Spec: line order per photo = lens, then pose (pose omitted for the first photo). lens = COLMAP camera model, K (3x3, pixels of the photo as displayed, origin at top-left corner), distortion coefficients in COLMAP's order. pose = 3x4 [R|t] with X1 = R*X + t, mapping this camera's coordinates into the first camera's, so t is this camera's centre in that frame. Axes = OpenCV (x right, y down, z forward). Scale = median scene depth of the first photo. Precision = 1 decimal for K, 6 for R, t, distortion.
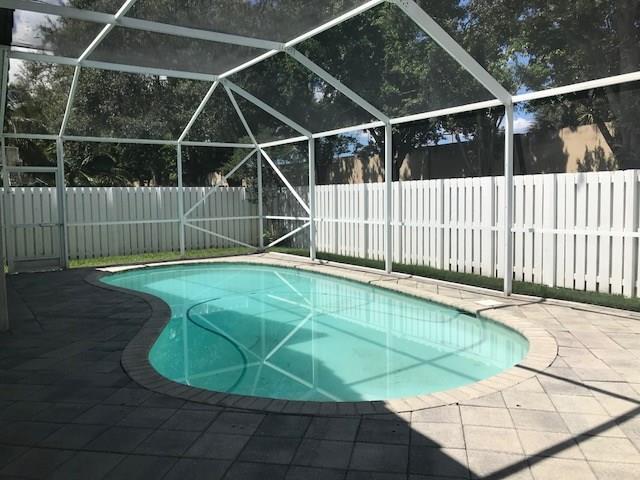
lens RADIAL K [[531.8, 0, 316.7], [0, 531.8, 239.5], [0, 0, 1]] dist [0.009420, -0.022735]
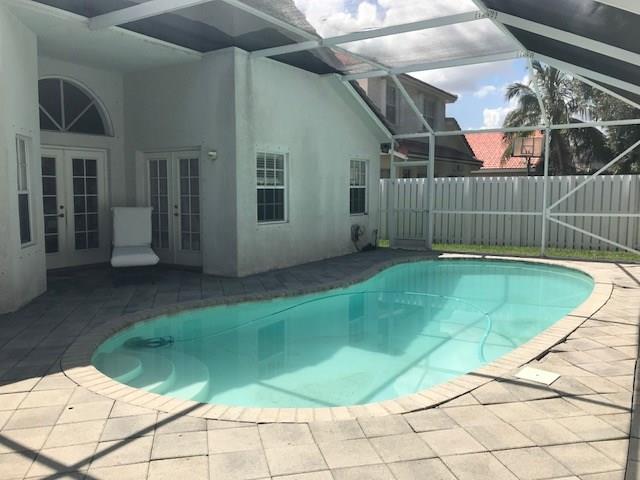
lens RADIAL K [[531.8, 0, 316.3], [0, 531.8, 239.5], [0, 0, 1]] dist [0.009420, -0.022735]
pose [[0.400361, 0.101803, -0.910685, 0.449810], [-0.073841, 0.994162, 0.078673, -0.037899], [0.913378, 0.035748, 0.405541, 0.308514]]
